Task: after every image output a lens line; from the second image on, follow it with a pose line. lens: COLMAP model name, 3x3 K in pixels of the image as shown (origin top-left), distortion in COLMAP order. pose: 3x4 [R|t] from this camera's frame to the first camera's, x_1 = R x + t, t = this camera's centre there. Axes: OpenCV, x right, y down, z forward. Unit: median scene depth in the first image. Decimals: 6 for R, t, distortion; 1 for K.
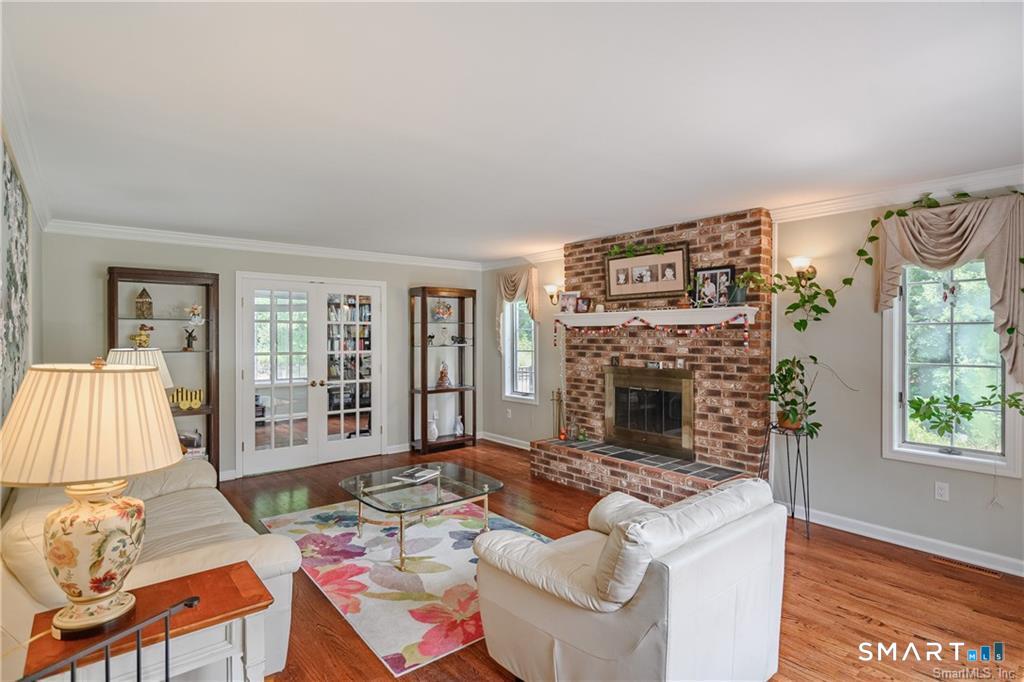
lens RADIAL K [[519.6, 0, 509.7], [0, 519.6, 340.6], [0, 0, 1]] dist [0.001808, 0.000002]
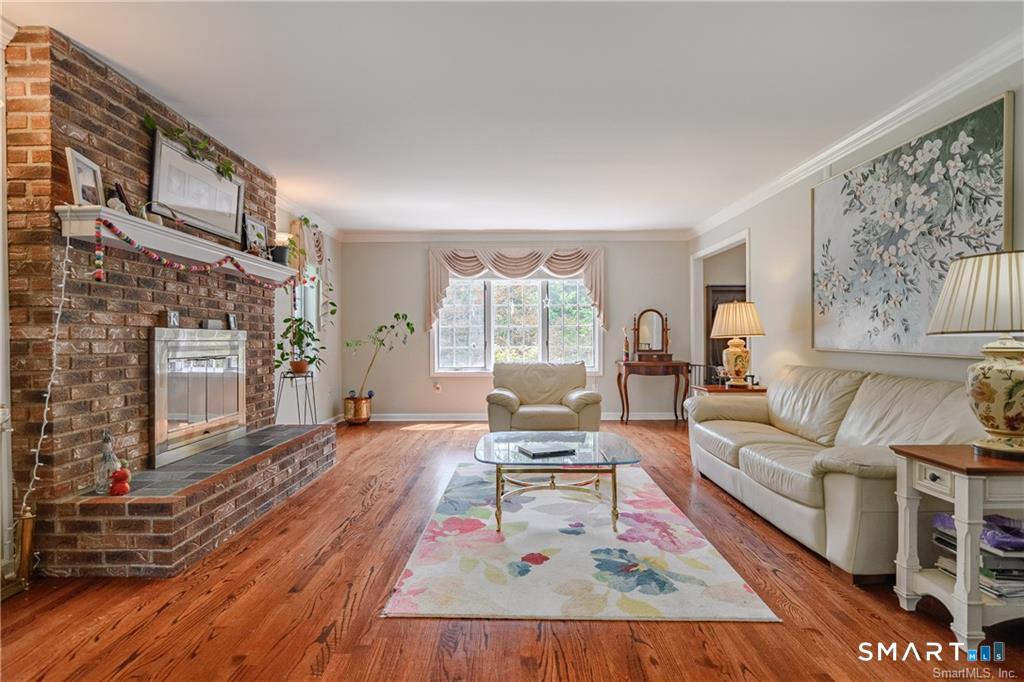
lens RADIAL K [[519.6, 0, 510.2], [0, 519.6, 338.7], [0, 0, 1]] dist [0.001808, 0.000002]
pose [[-0.774749, 0.000837, 0.632269, -0.492676], [0.006169, 0.999962, 0.006236, 0.063239], [-0.632239, 0.008732, -0.774724, 1.270782]]
